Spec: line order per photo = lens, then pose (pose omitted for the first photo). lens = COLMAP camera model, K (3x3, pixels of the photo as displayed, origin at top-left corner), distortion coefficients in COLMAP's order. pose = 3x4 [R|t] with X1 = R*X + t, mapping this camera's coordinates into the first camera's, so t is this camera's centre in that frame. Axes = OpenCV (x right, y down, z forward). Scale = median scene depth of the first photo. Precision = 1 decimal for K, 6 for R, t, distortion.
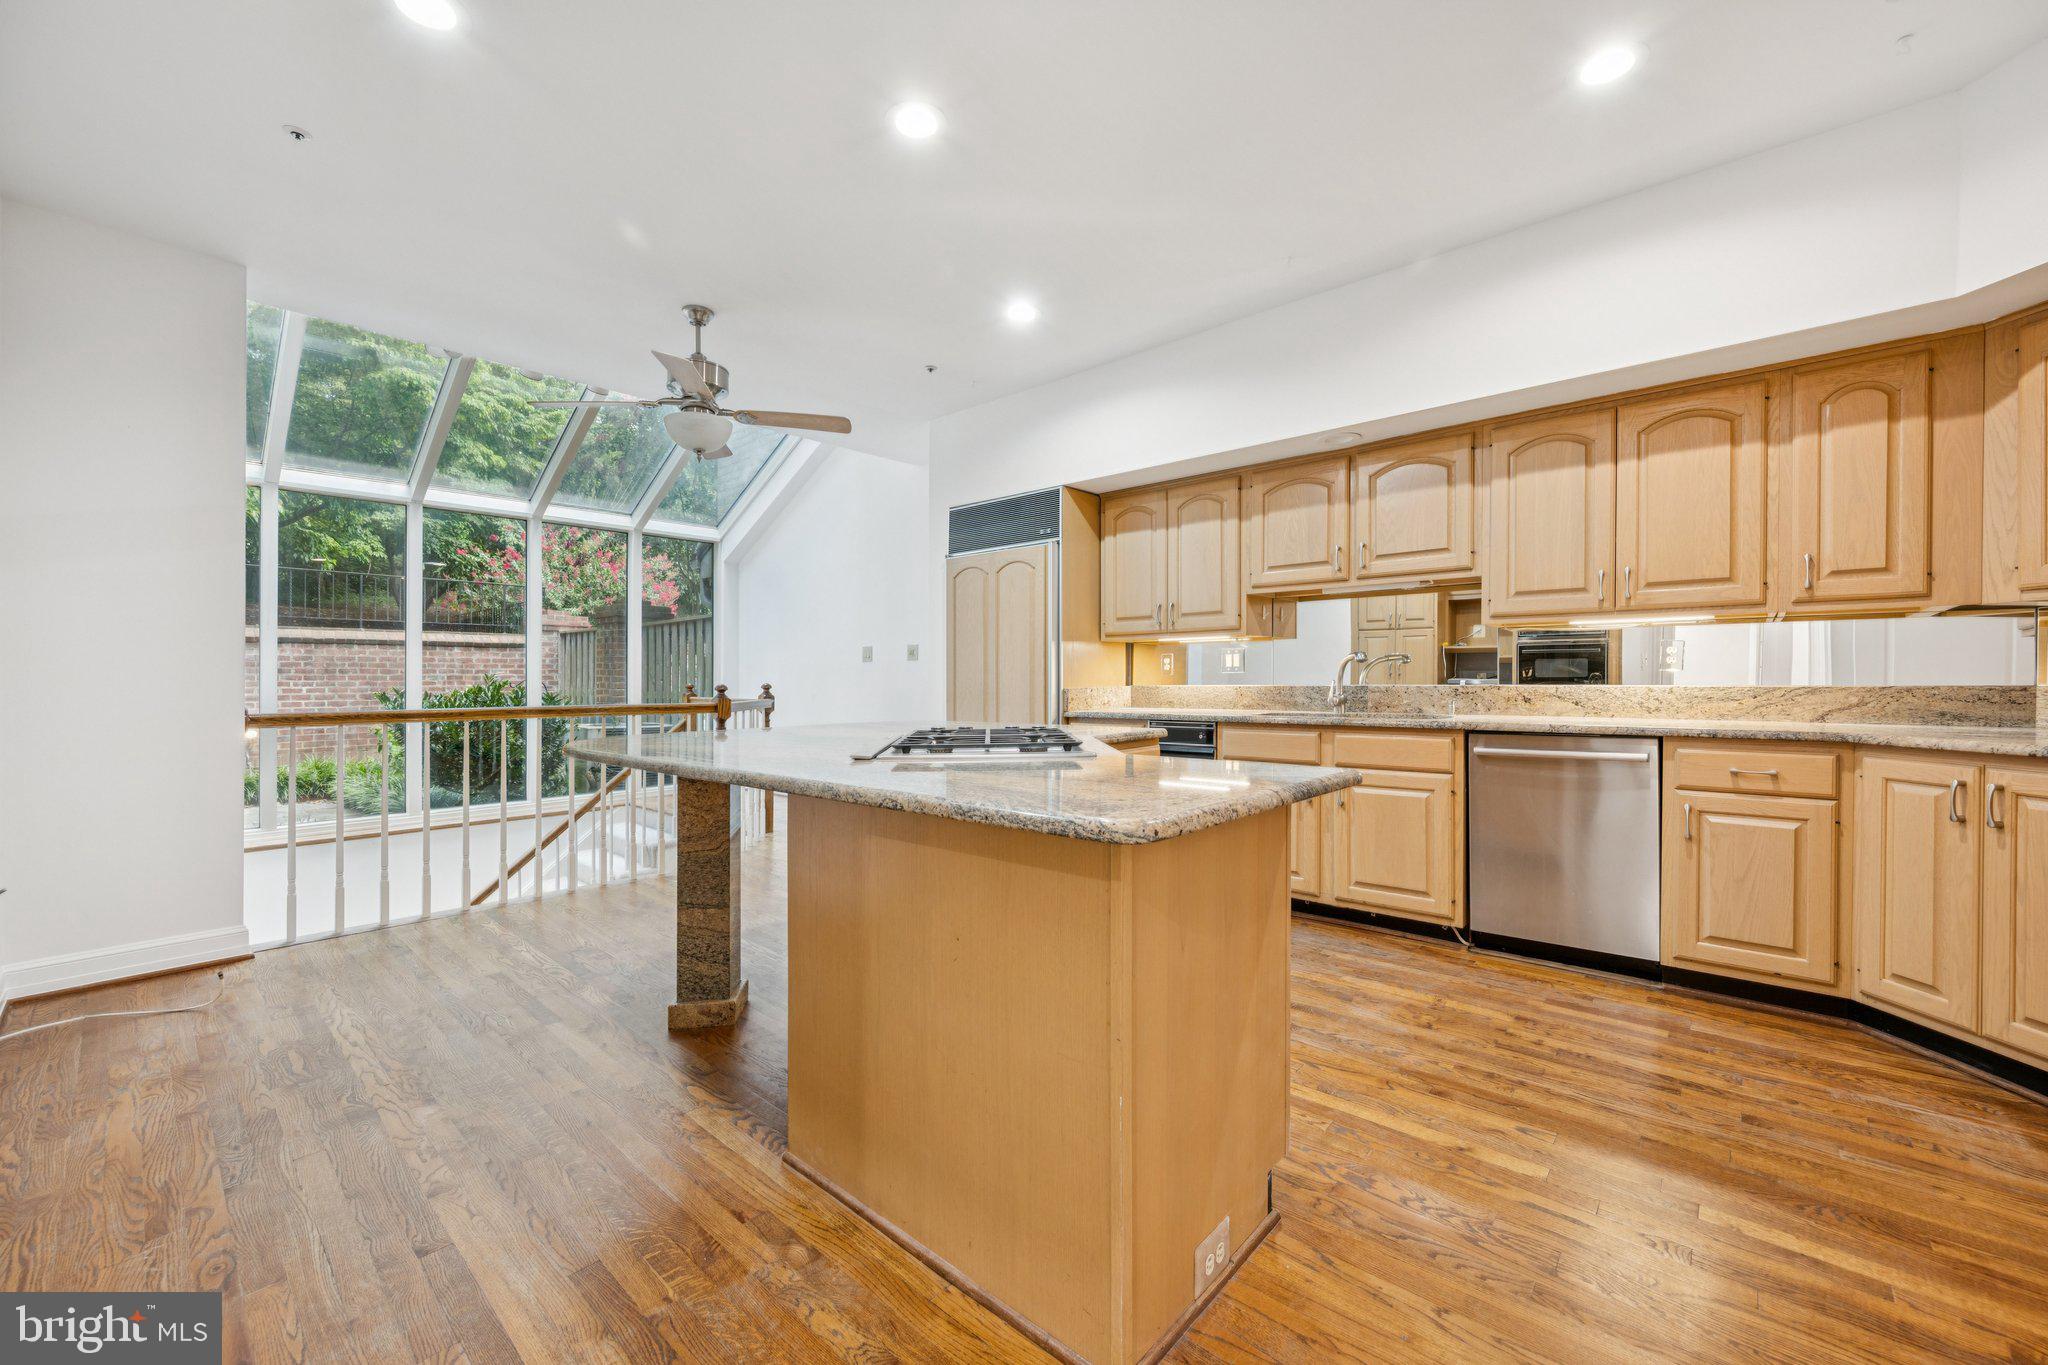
lens RADIAL K [[805.3, 0, 1058.0], [0, 805.3, 676.0], [0, 0, 1]] dist [-0.002690, -0.000033]
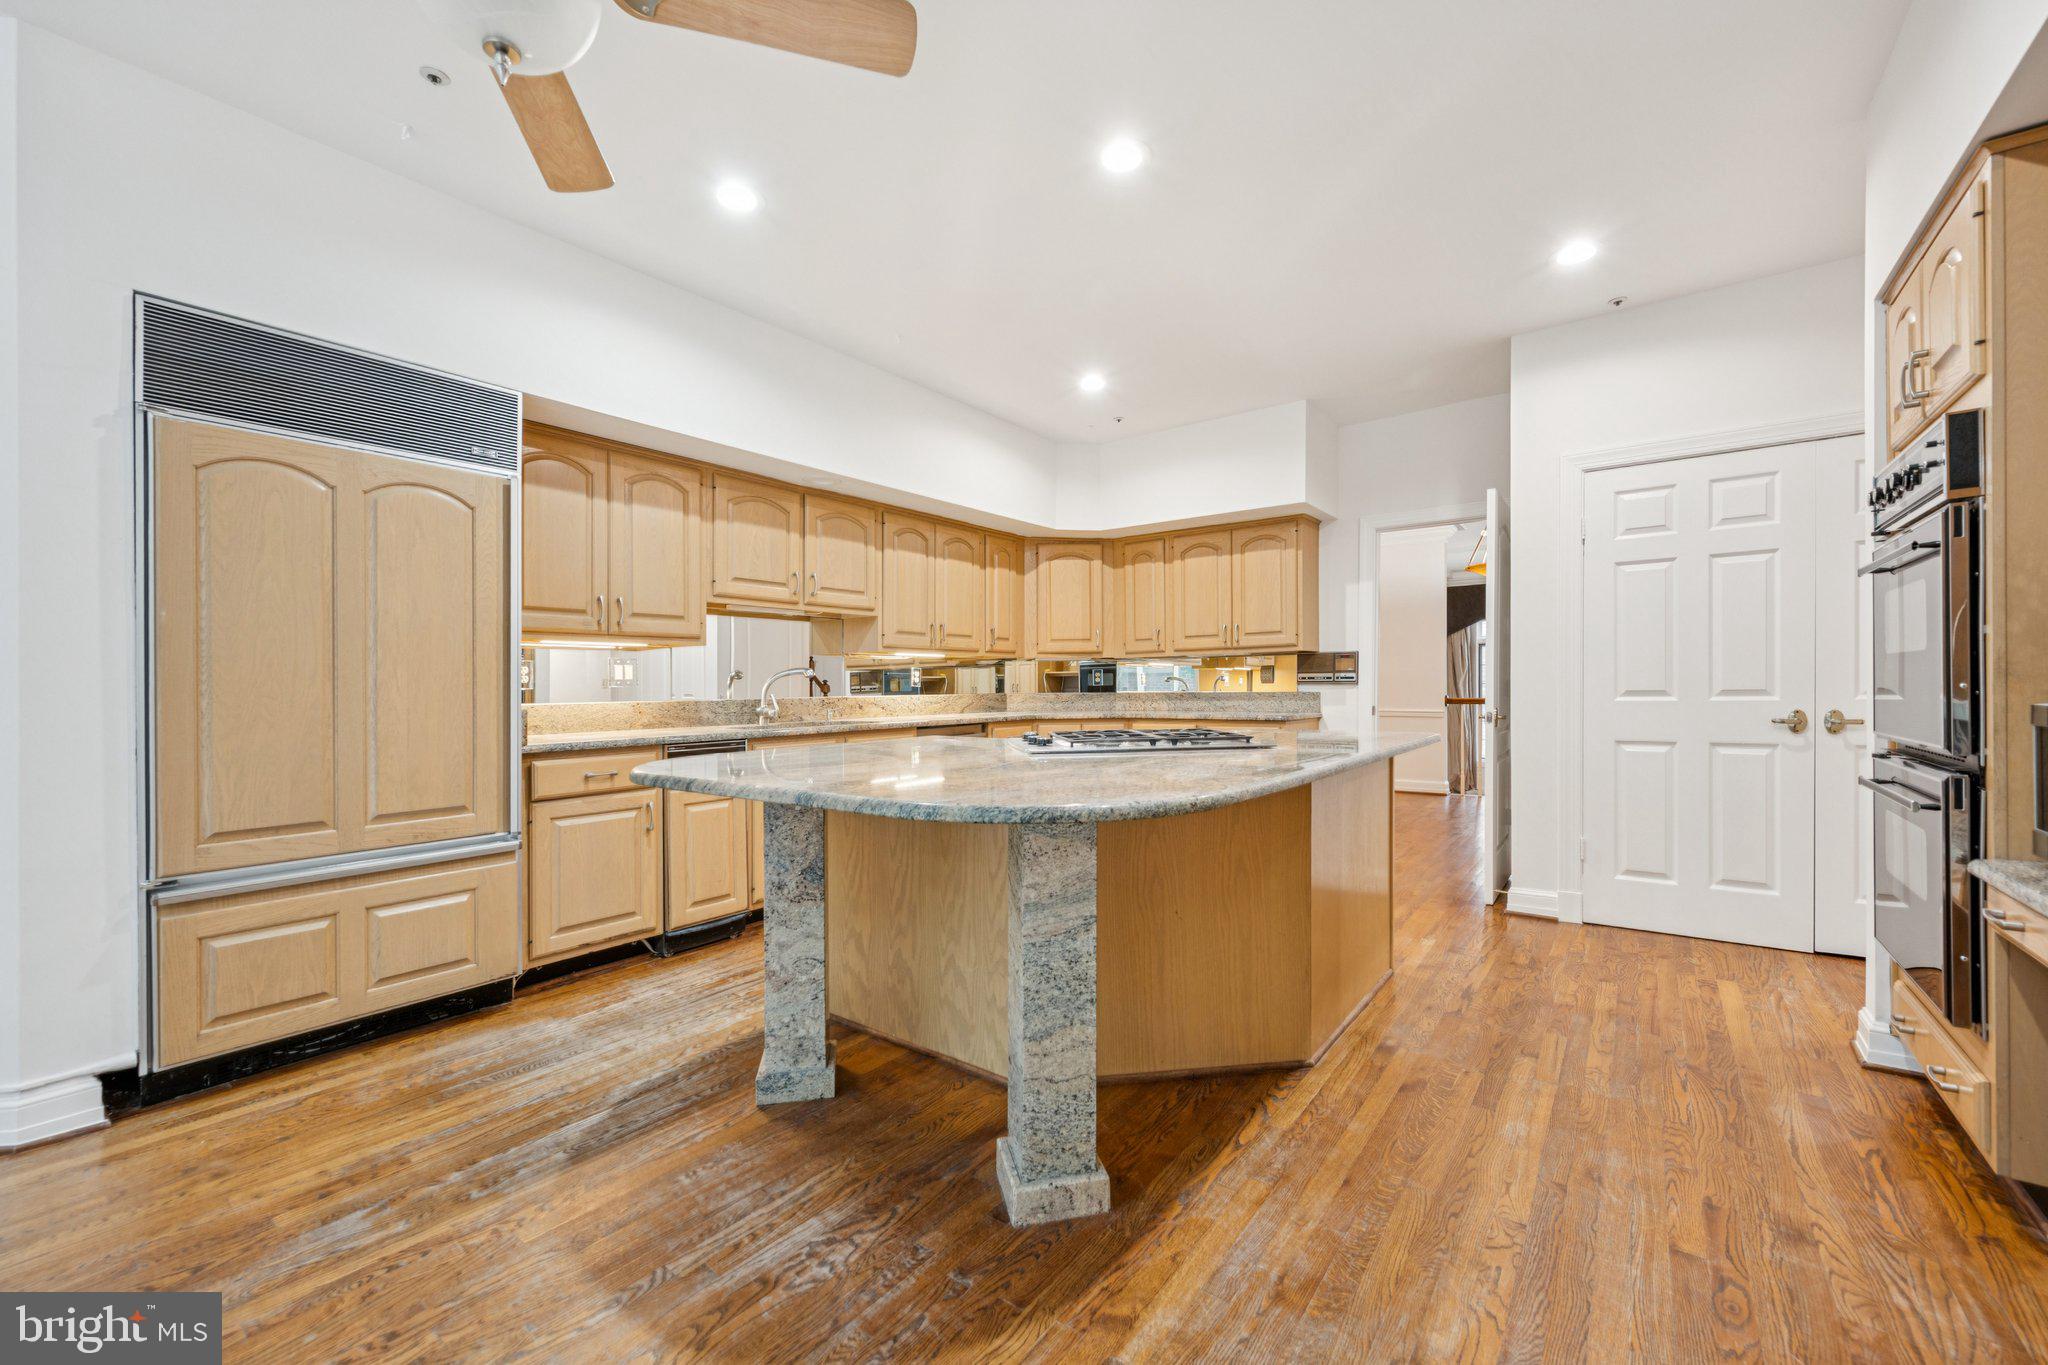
lens RADIAL K [[805.3, 0, 1028.9], [0, 805.3, 726.0], [0, 0, 1]] dist [-0.002690, -0.000033]
pose [[-0.068832, -0.048017, 0.996472, -0.719591], [0.005002, 0.998812, 0.048475, -0.002016], [-0.997616, 0.008321, -0.068510, 0.695201]]
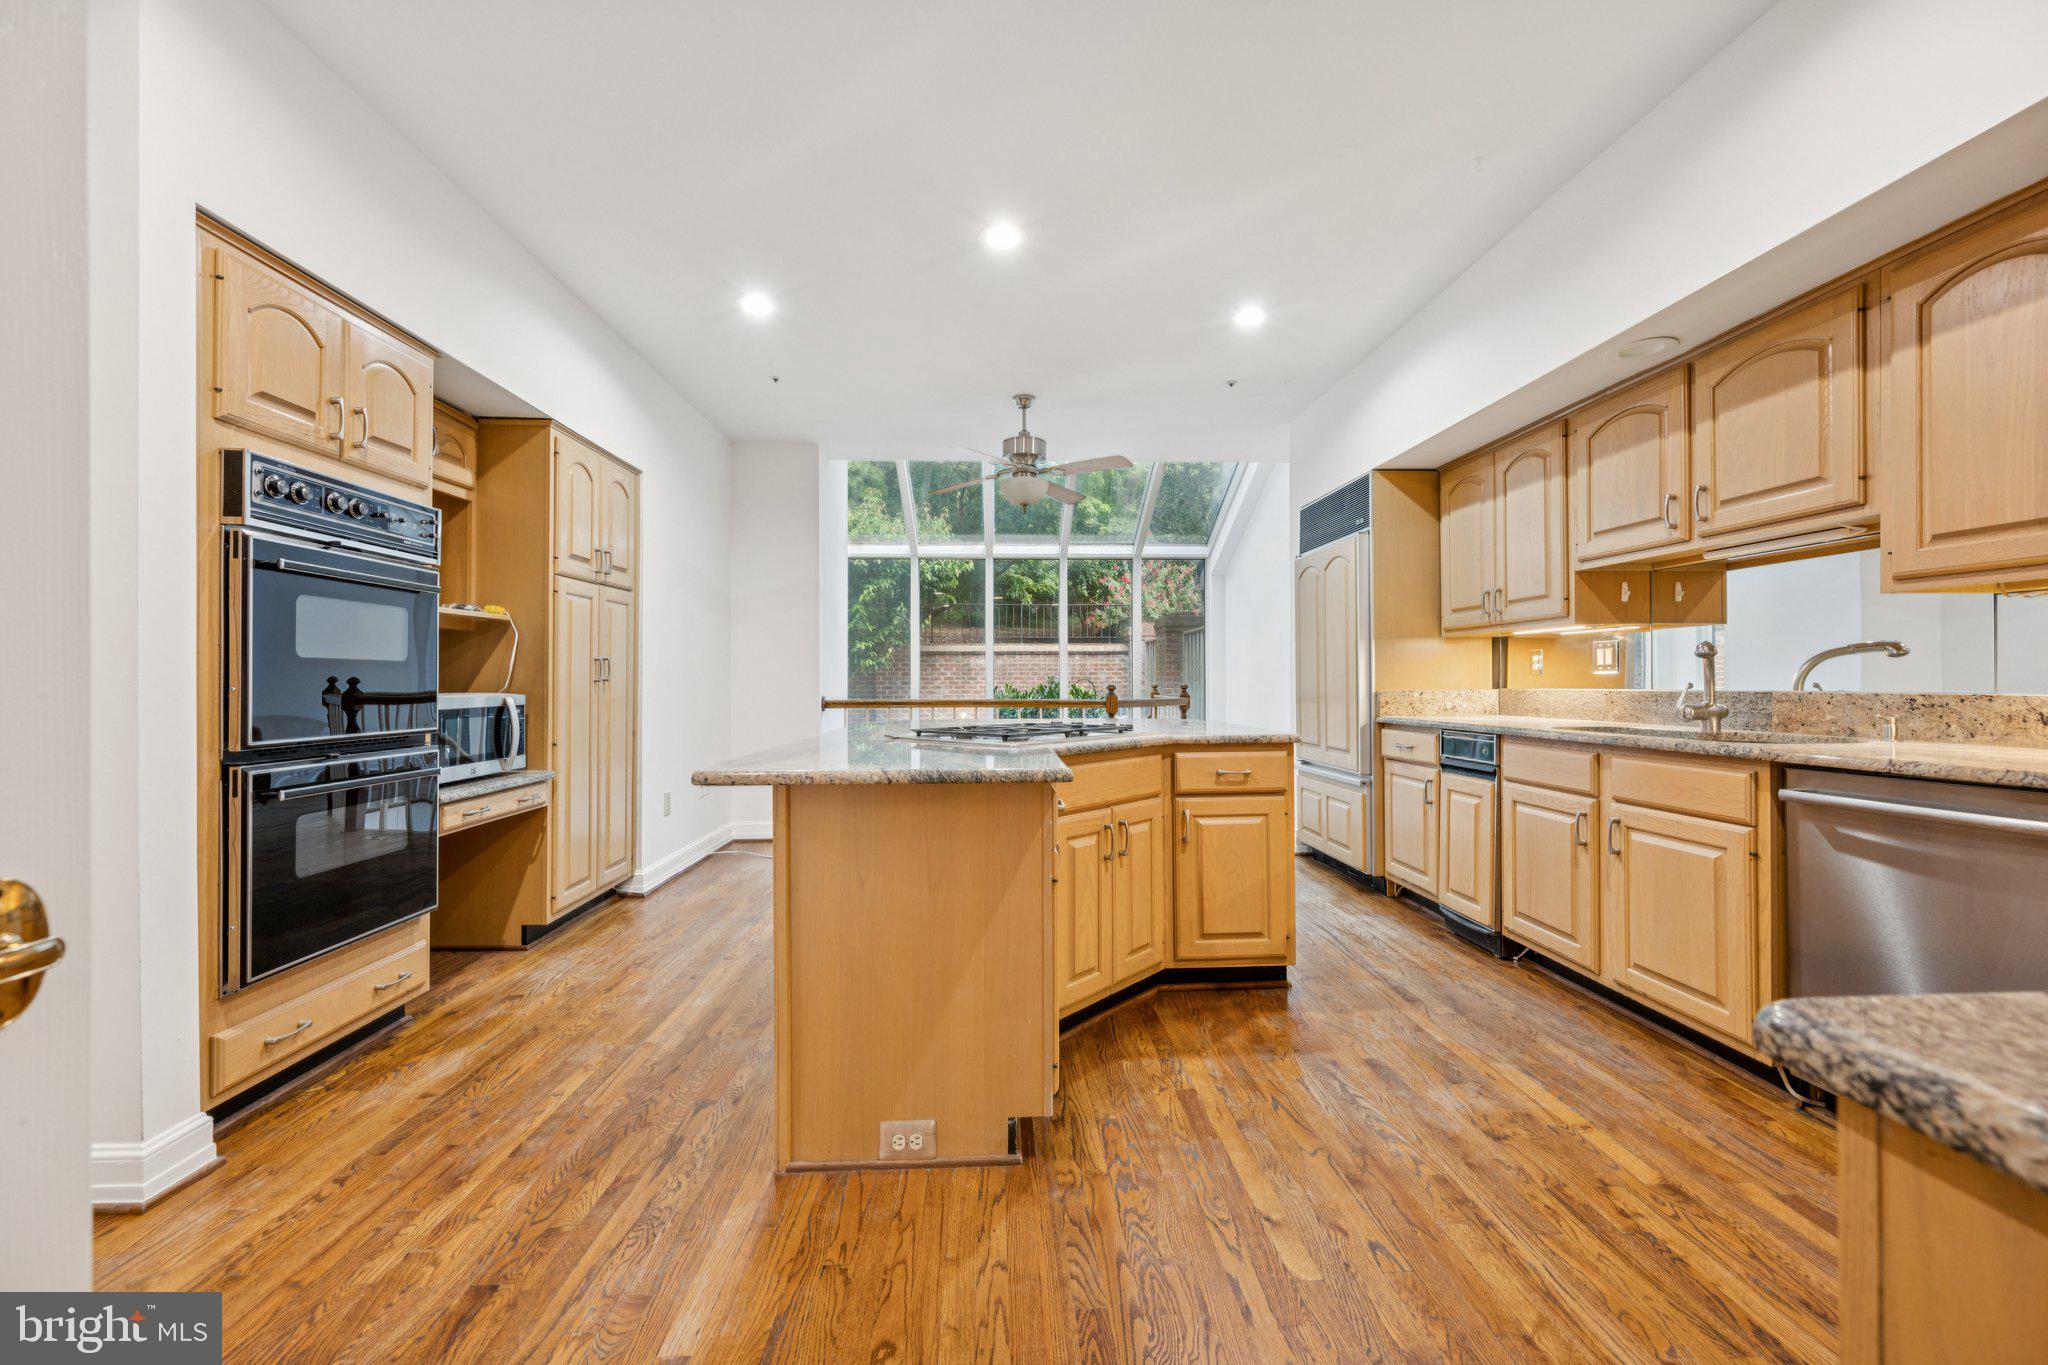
lens RADIAL K [[805.3, 0, 1031.0], [0, 805.3, 676.1], [0, 0, 1]] dist [-0.002690, -0.000033]
pose [[0.690269, -0.002523, -0.723548, 0.431257], [0.003009, 0.999995, -0.000616, -0.002355], [0.723546, -0.001752, 0.690273, 0.092831]]
